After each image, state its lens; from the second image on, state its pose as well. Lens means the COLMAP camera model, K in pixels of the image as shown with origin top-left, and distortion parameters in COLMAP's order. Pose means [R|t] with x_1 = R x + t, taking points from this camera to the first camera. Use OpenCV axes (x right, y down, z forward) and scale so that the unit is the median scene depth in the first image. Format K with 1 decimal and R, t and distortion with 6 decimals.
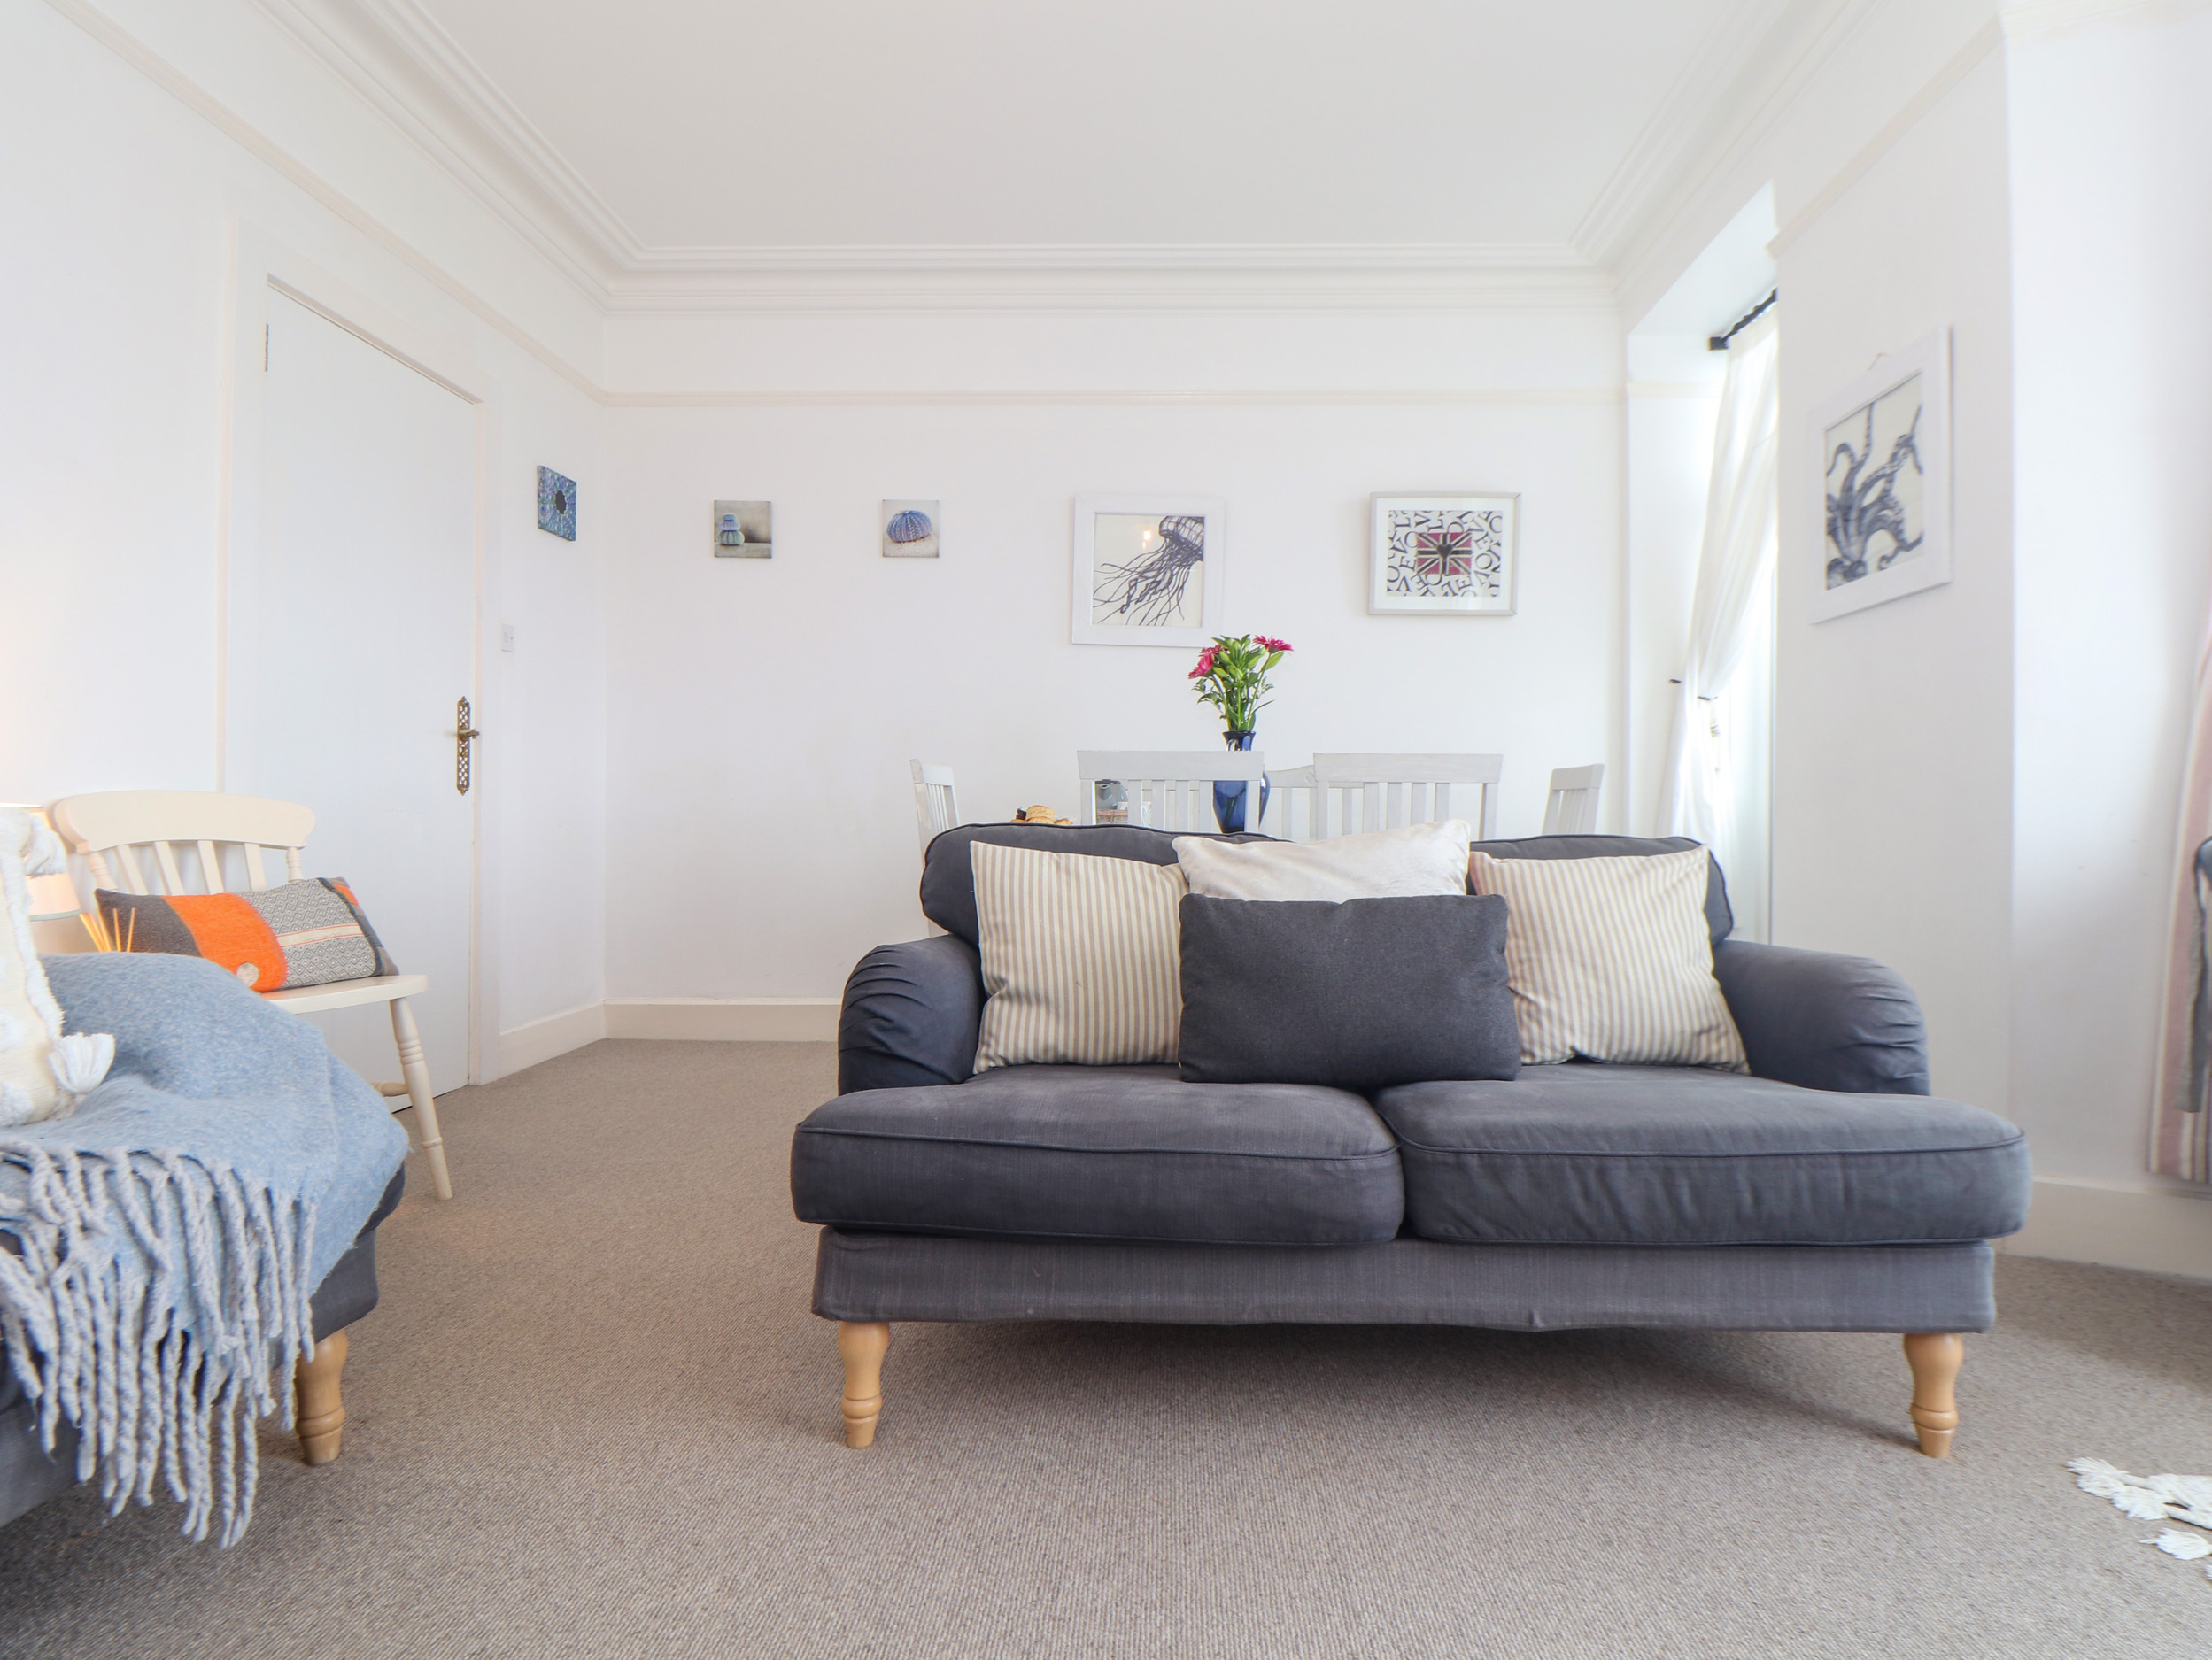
lens RADIAL K [[1162.0, 0, 1154.9], [0, 1162.0, 838.0], [0, 0, 1]] dist [-0.000019, -0.015345]
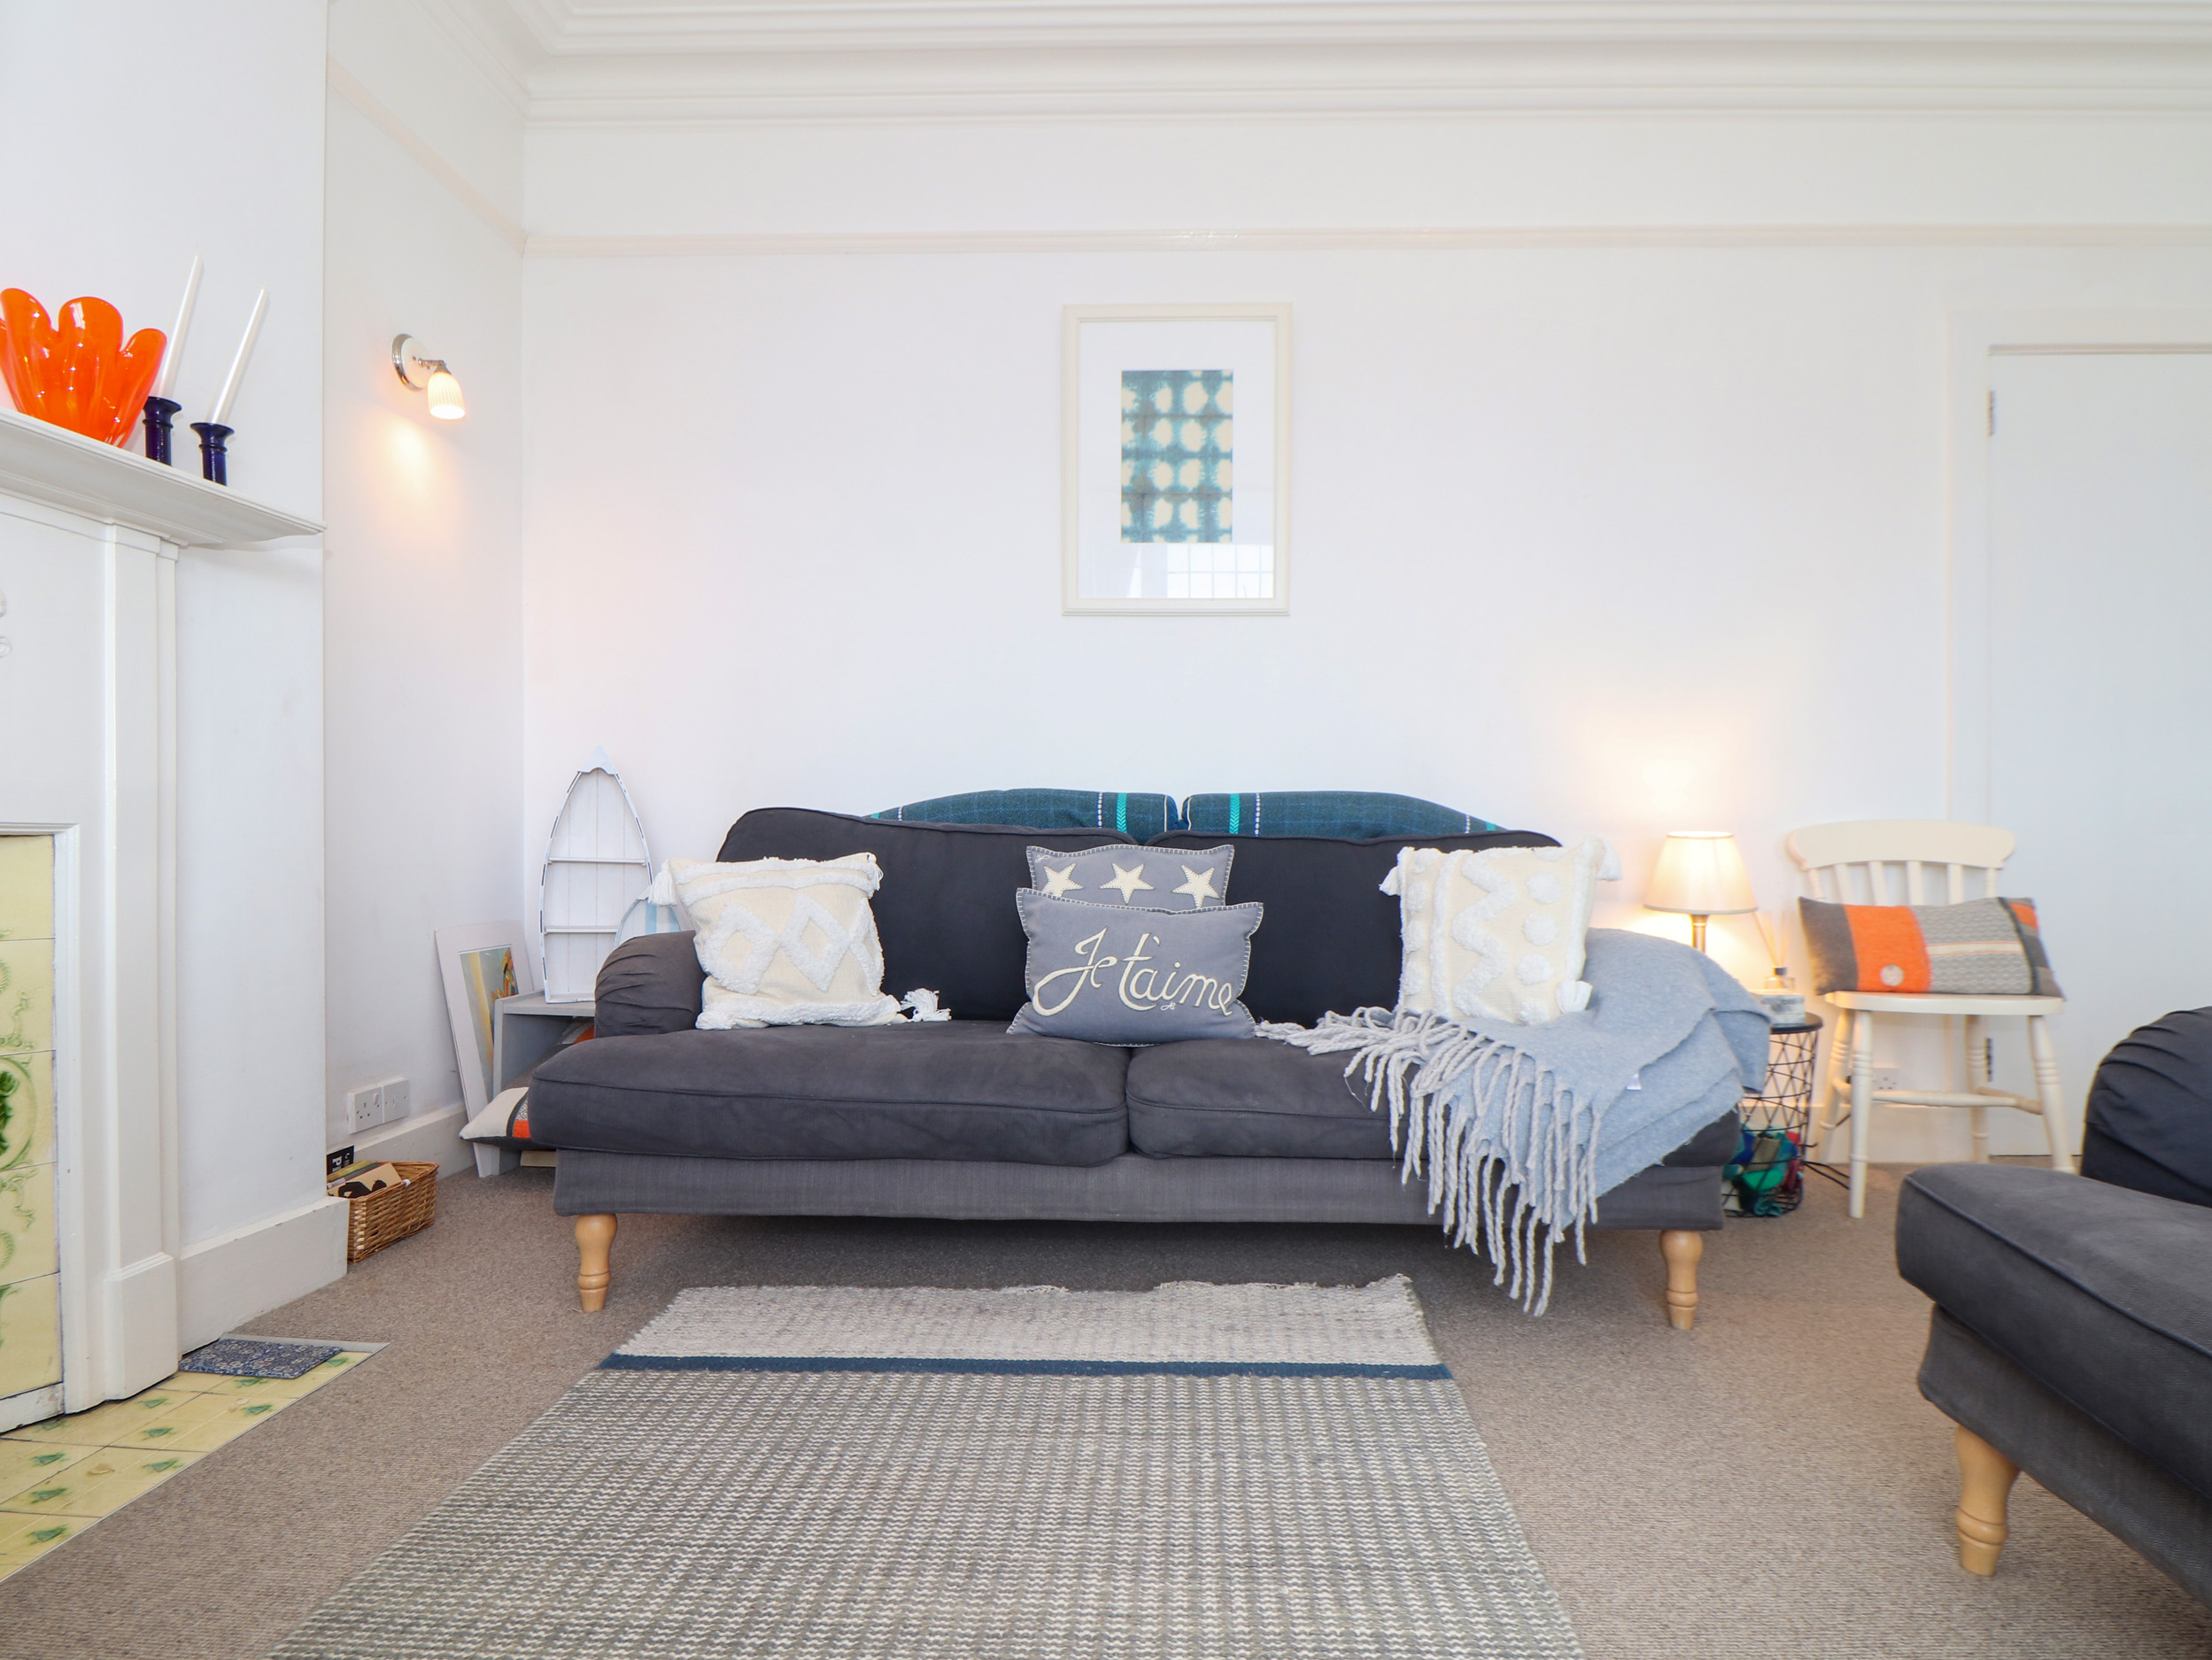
lens RADIAL K [[1162.0, 0, 1154.9], [0, 1162.0, 838.0], [0, 0, 1]] dist [-0.000019, -0.015345]
pose [[-0.035956, -0.013851, -0.999257, 0.620977], [-0.007480, 0.999880, -0.013590, 0.000632], [0.999325, 0.006985, -0.036056, 0.428057]]
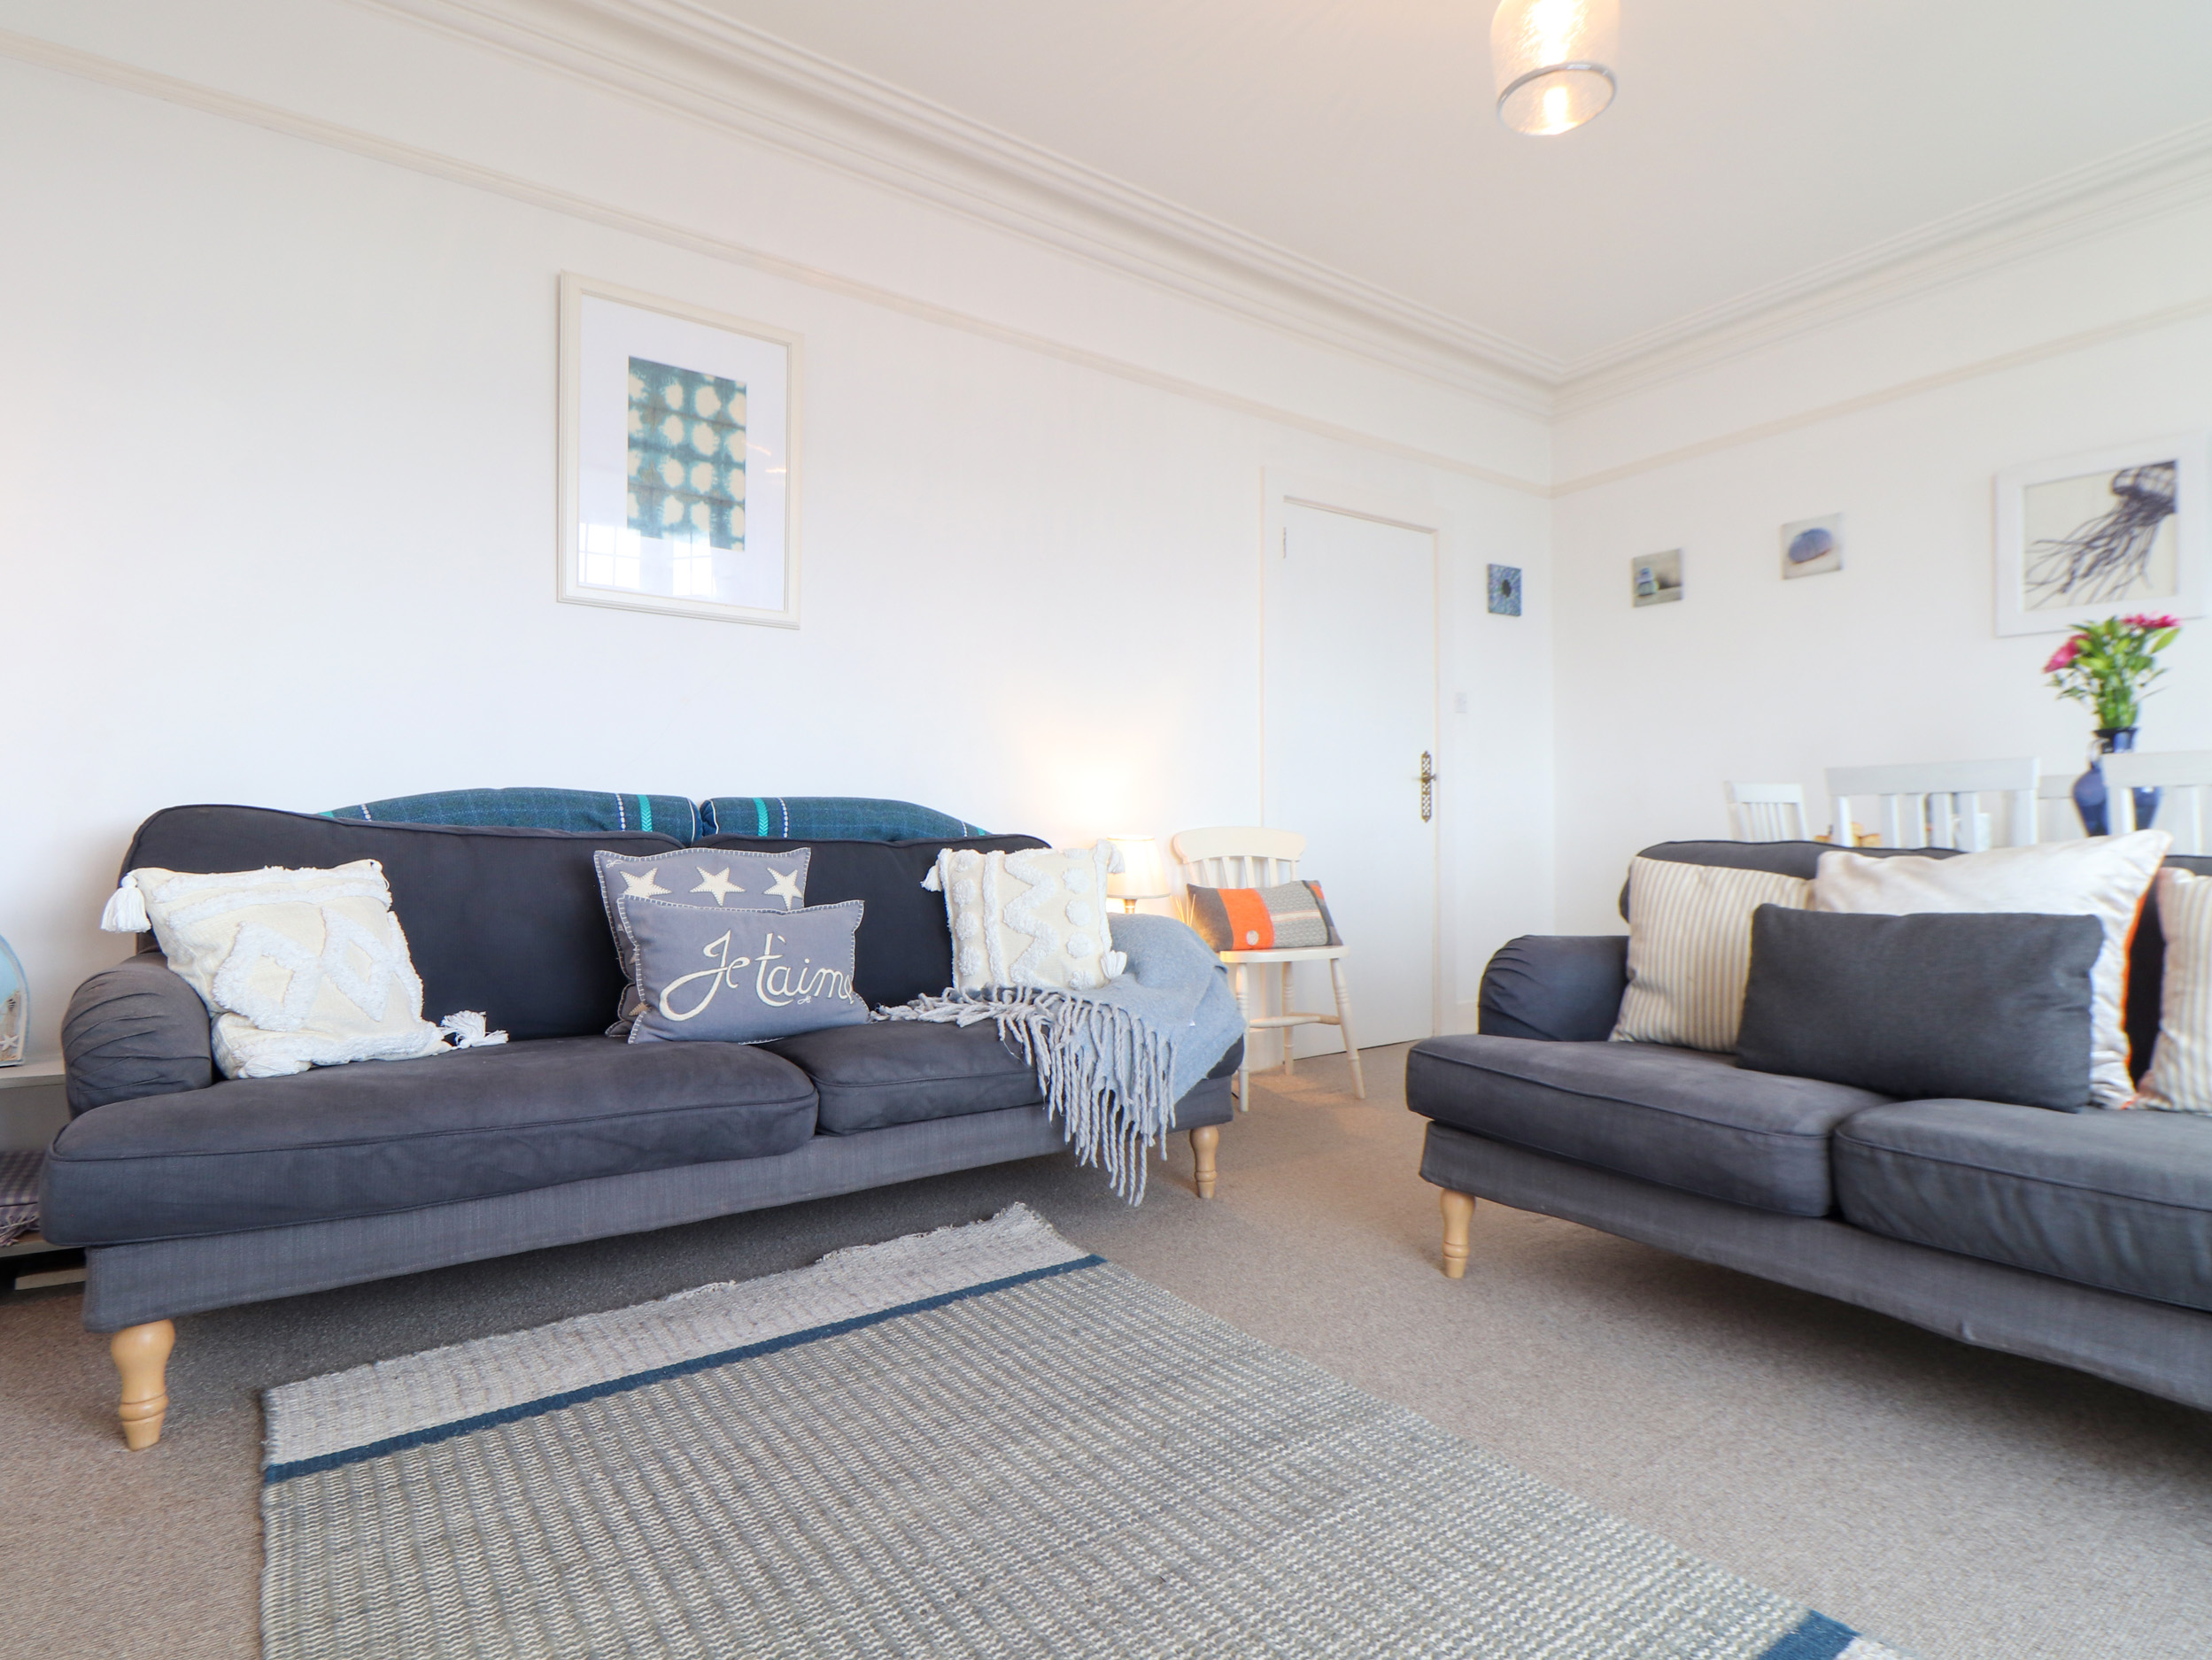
lens RADIAL K [[1162.0, 0, 1154.9], [0, 1162.0, 838.0], [0, 0, 1]] dist [-0.000019, -0.015345]
pose [[0.597703, -0.013289, -0.801608, 0.688630], [0.003202, 0.999894, -0.014189, -0.001270], [0.801712, 0.005914, 0.597682, -0.160249]]
